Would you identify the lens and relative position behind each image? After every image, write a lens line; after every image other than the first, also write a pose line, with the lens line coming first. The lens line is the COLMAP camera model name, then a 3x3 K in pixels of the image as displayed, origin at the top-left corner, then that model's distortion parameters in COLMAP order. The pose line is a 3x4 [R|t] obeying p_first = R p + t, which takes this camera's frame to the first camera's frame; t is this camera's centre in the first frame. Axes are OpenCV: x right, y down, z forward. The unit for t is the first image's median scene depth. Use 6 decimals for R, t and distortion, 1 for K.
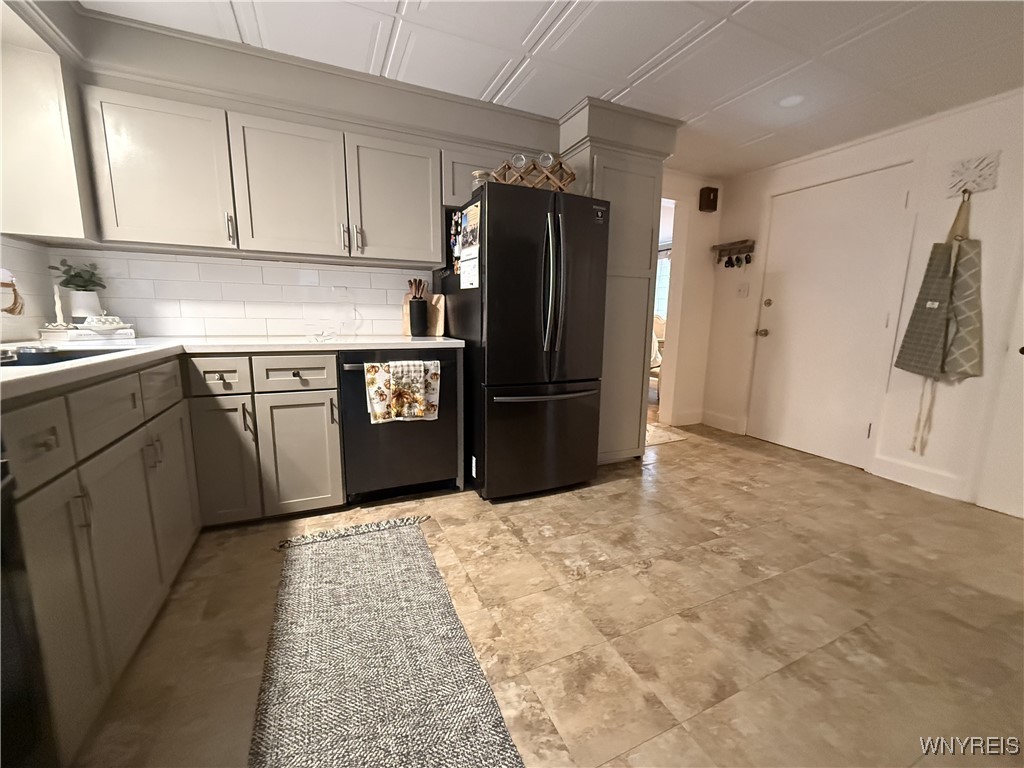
lens RADIAL K [[408.9, 0, 511.8], [0, 408.9, 380.9], [0, 0, 1]] dist [0.001523, -0.000187]
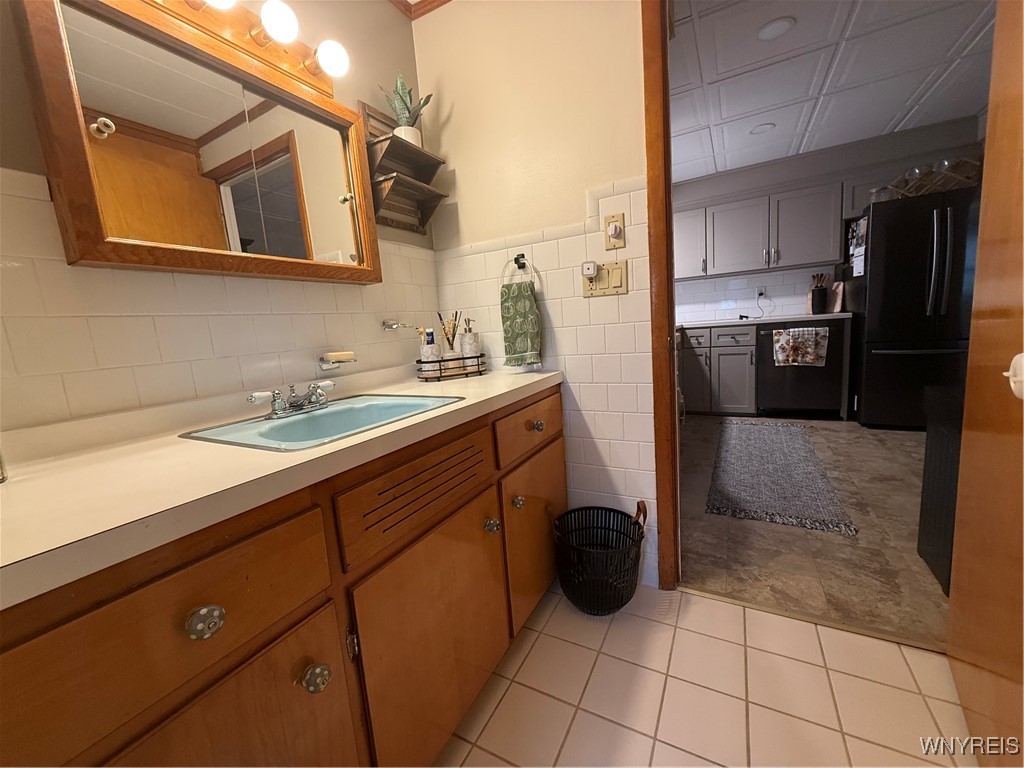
lens RADIAL K [[408.9, 0, 513.4], [0, 408.9, 385.1], [0, 0, 1]] dist [0.001523, -0.000187]
pose [[0.594290, 0.055746, -0.802317, 0.376845], [-0.042575, 0.998377, 0.037832, 0.165143], [0.803123, 0.011675, 0.595699, -0.884723]]
